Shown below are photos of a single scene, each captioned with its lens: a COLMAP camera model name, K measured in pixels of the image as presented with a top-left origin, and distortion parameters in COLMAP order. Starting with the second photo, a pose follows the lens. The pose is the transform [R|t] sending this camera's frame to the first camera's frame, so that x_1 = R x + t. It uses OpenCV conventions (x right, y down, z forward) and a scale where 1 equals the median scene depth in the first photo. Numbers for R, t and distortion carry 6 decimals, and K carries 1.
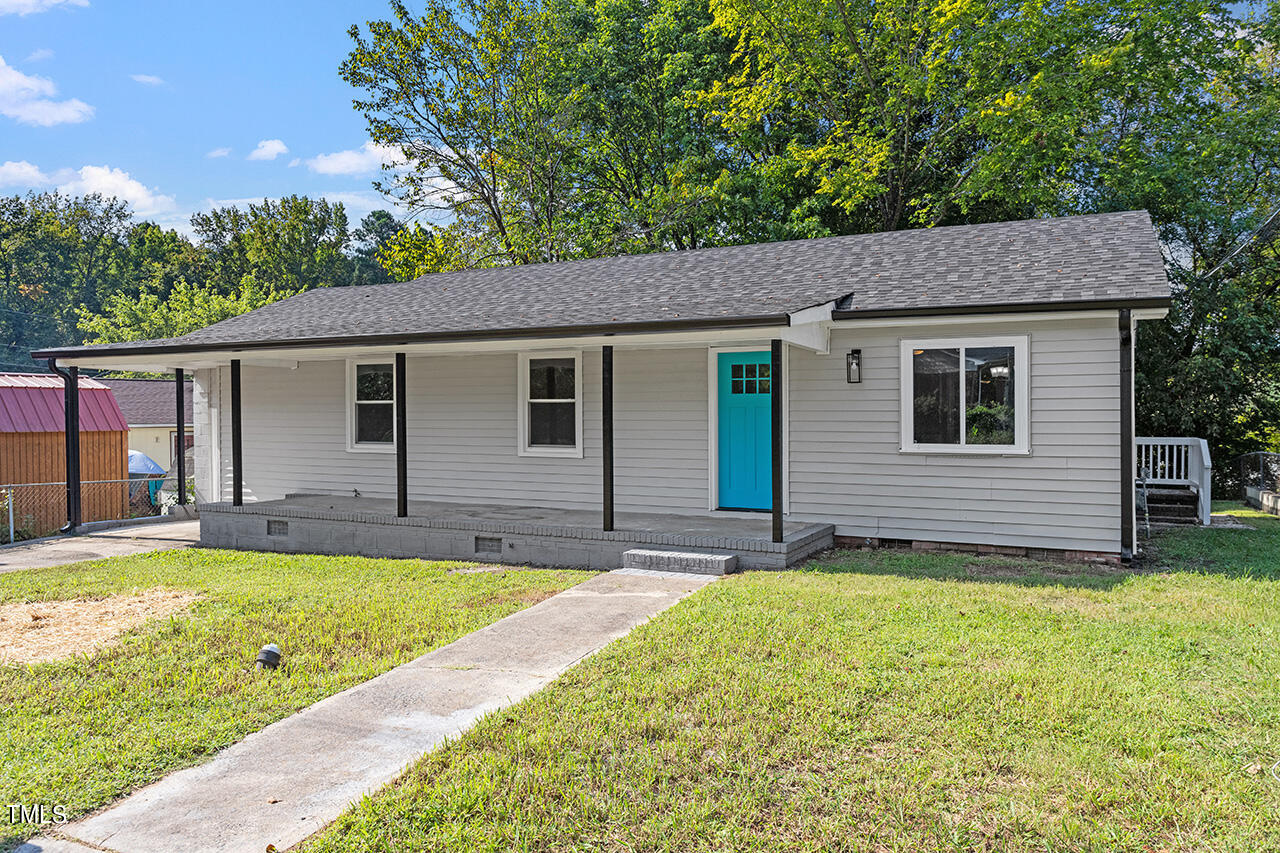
lens RADIAL K [[894.7, 0, 628.2], [0, 894.7, 422.4], [0, 0, 1]] dist [-0.005483, 0.001098]
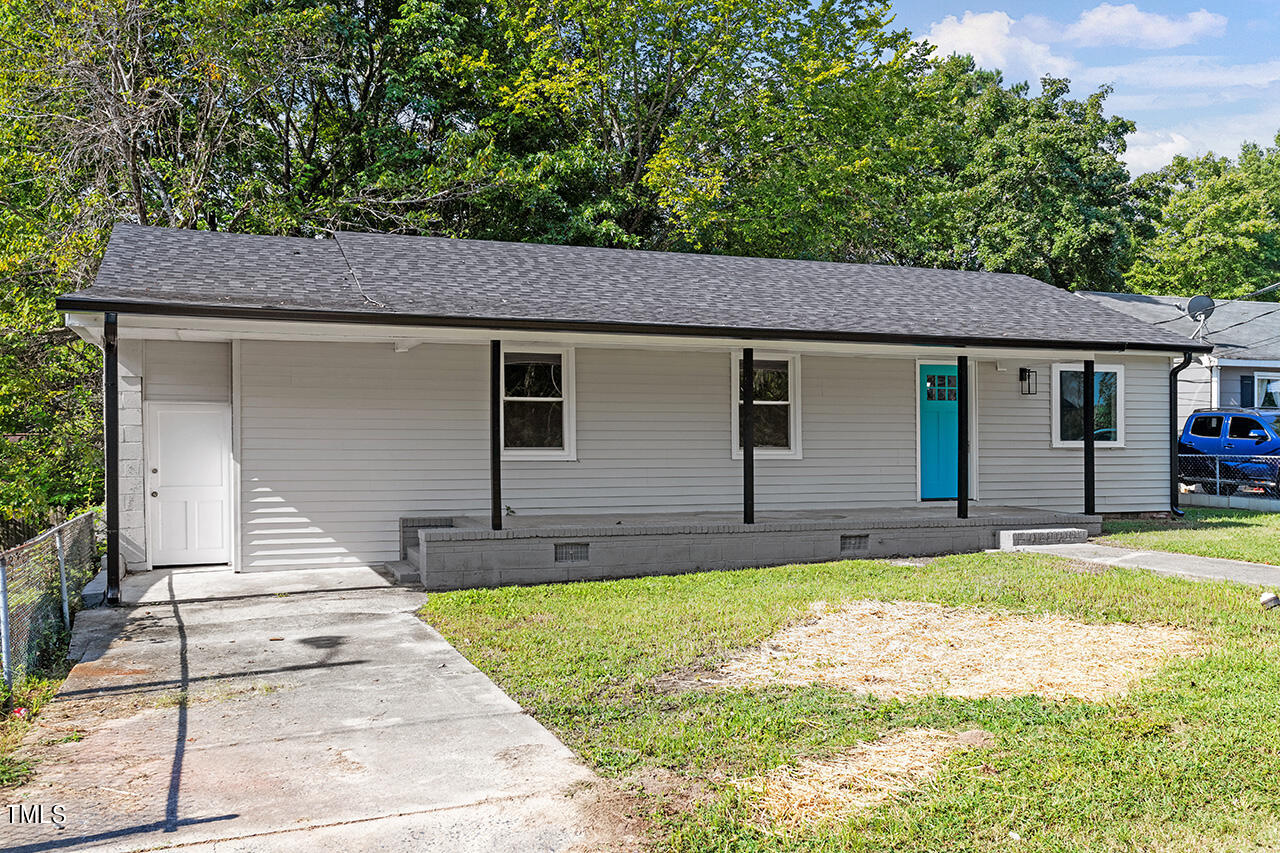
lens RADIAL K [[1029.5, 0, 643.0], [0, 1029.5, 431.1], [0, 0, 1]] dist [0.013044, 0.002081]
pose [[0.707802, 0.000775, 0.706410, -1.071955], [-0.001032, 0.999999, -0.000062, 0.008672], [-0.706410, -0.000685, 0.707802, 0.308706]]
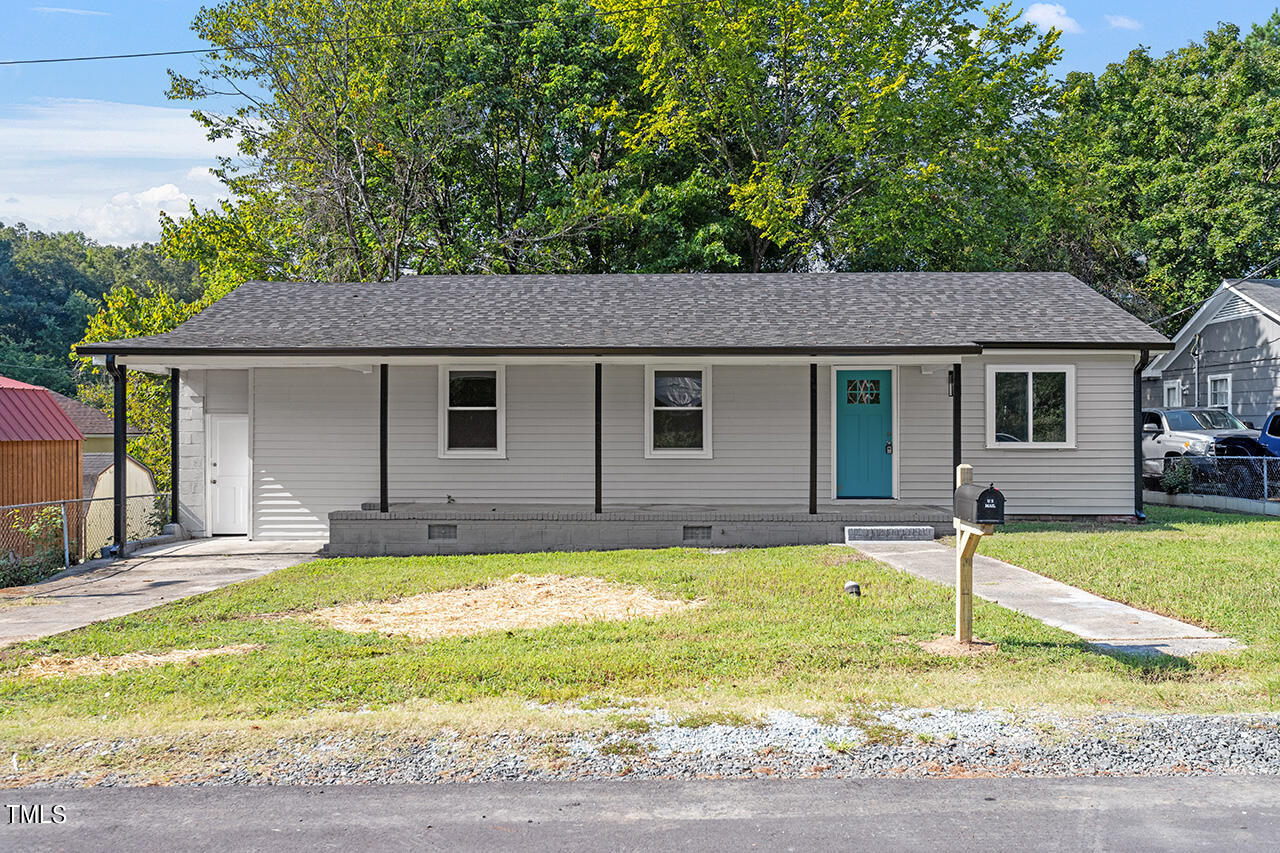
lens RADIAL K [[1001.9, 0, 647.3], [0, 1001.9, 427.9], [0, 0, 1]] dist [0.006869, -0.003872]
pose [[0.912319, -0.000821, 0.409480, -0.686241], [0.003646, 0.999975, -0.006119, 0.008646], [-0.409464, 0.007076, 0.912299, -0.143358]]
